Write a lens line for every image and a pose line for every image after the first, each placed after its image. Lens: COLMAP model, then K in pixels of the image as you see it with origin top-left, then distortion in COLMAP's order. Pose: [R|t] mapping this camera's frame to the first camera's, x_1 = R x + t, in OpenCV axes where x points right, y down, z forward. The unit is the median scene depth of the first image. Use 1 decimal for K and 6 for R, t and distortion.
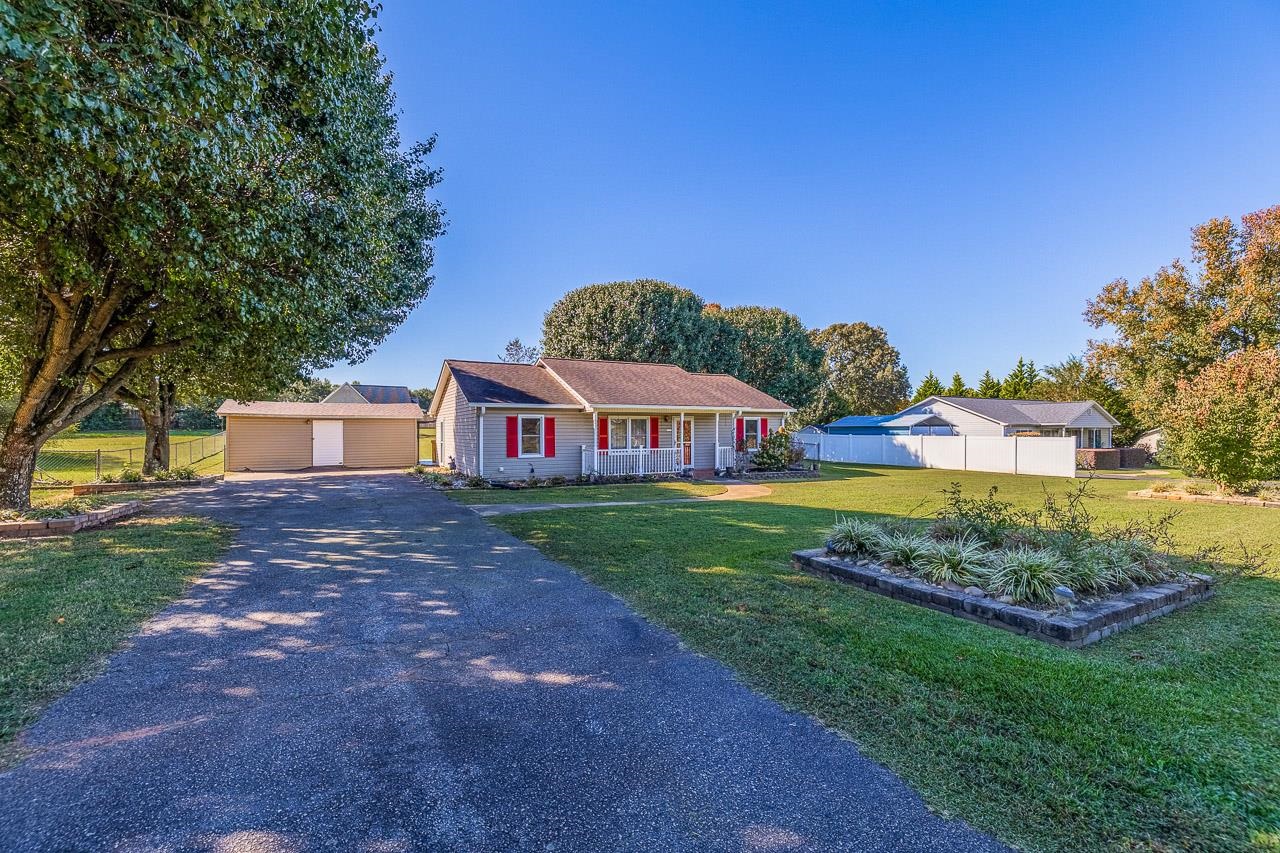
lens RADIAL K [[471.4, 0, 640.0], [0, 471.4, 426.5], [0, 0, 1]] dist [-0.000042, 0.000001]
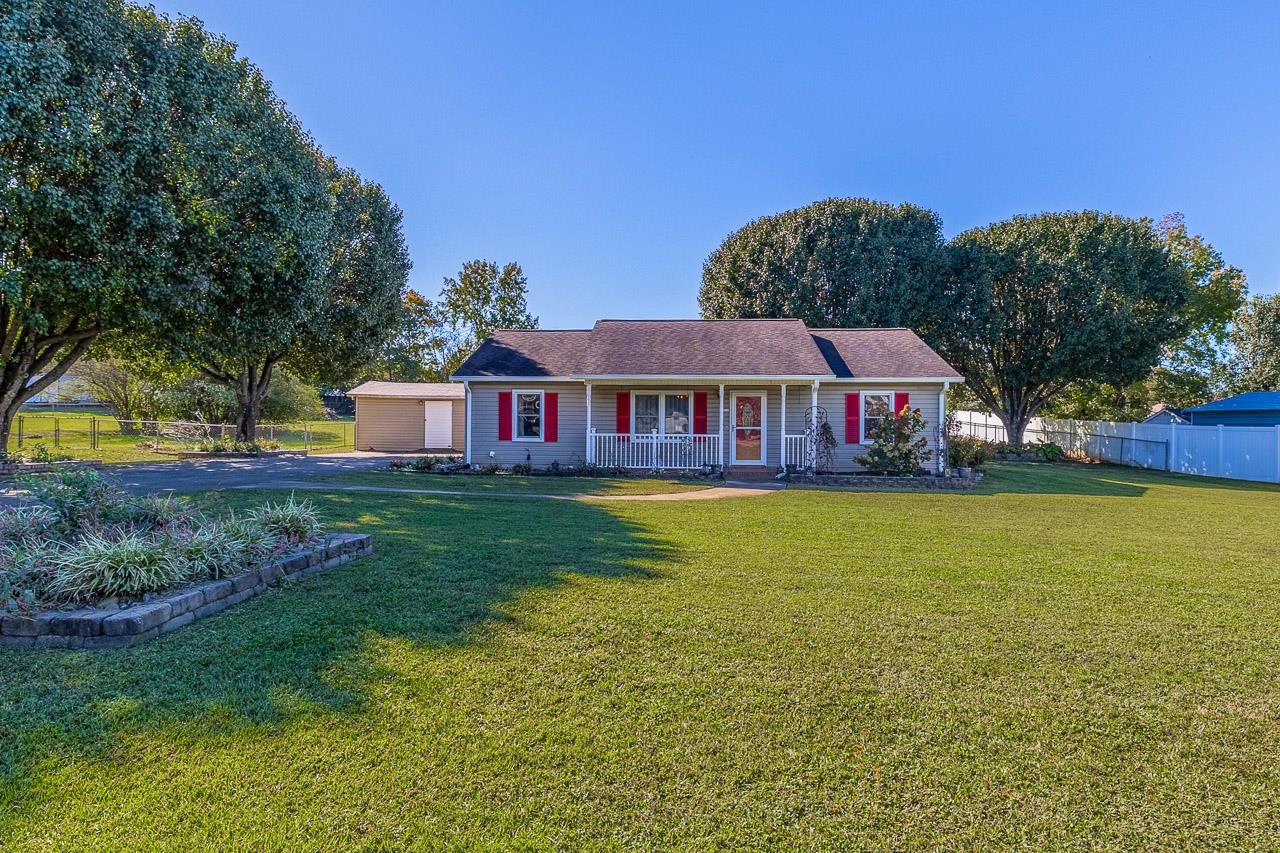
lens RADIAL K [[623.3, 0, 651.0], [0, 623.3, 408.9], [0, 0, 1]] dist [-0.002574, -0.000248]
pose [[0.875362, 0.000941, -0.483467, 0.429827], [-0.005482, 0.999953, -0.007979, 0.014140], [0.483436, 0.009635, 0.875326, 0.130114]]
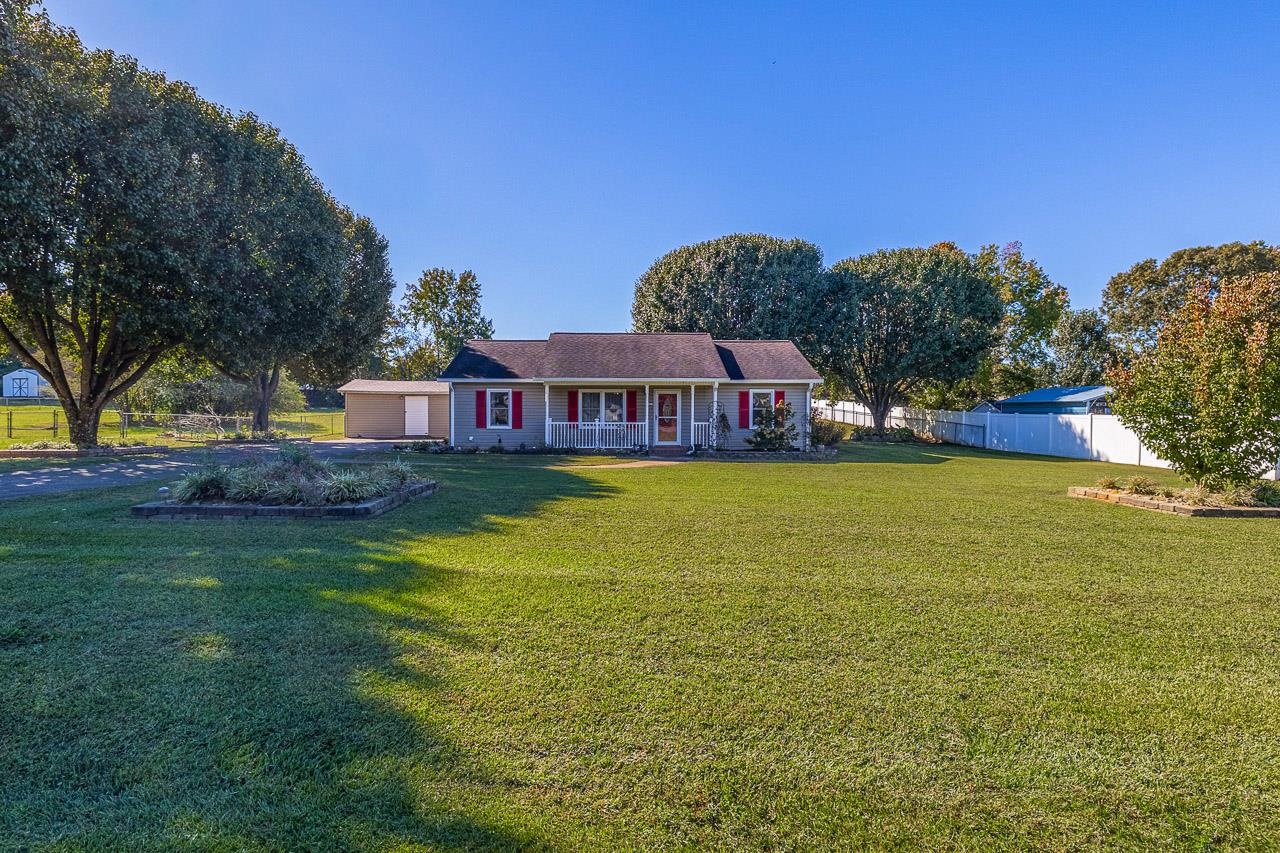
lens RADIAL K [[547.3, 0, 640.5], [0, 547.3, 410.7], [0, 0, 1]] dist [-0.002646, -0.000195]
pose [[0.914756, 0.006509, -0.403955, 0.500274], [-0.002136, 0.999934, 0.011275, 0.008801], [0.404002, -0.009451, 0.914709, -0.007500]]
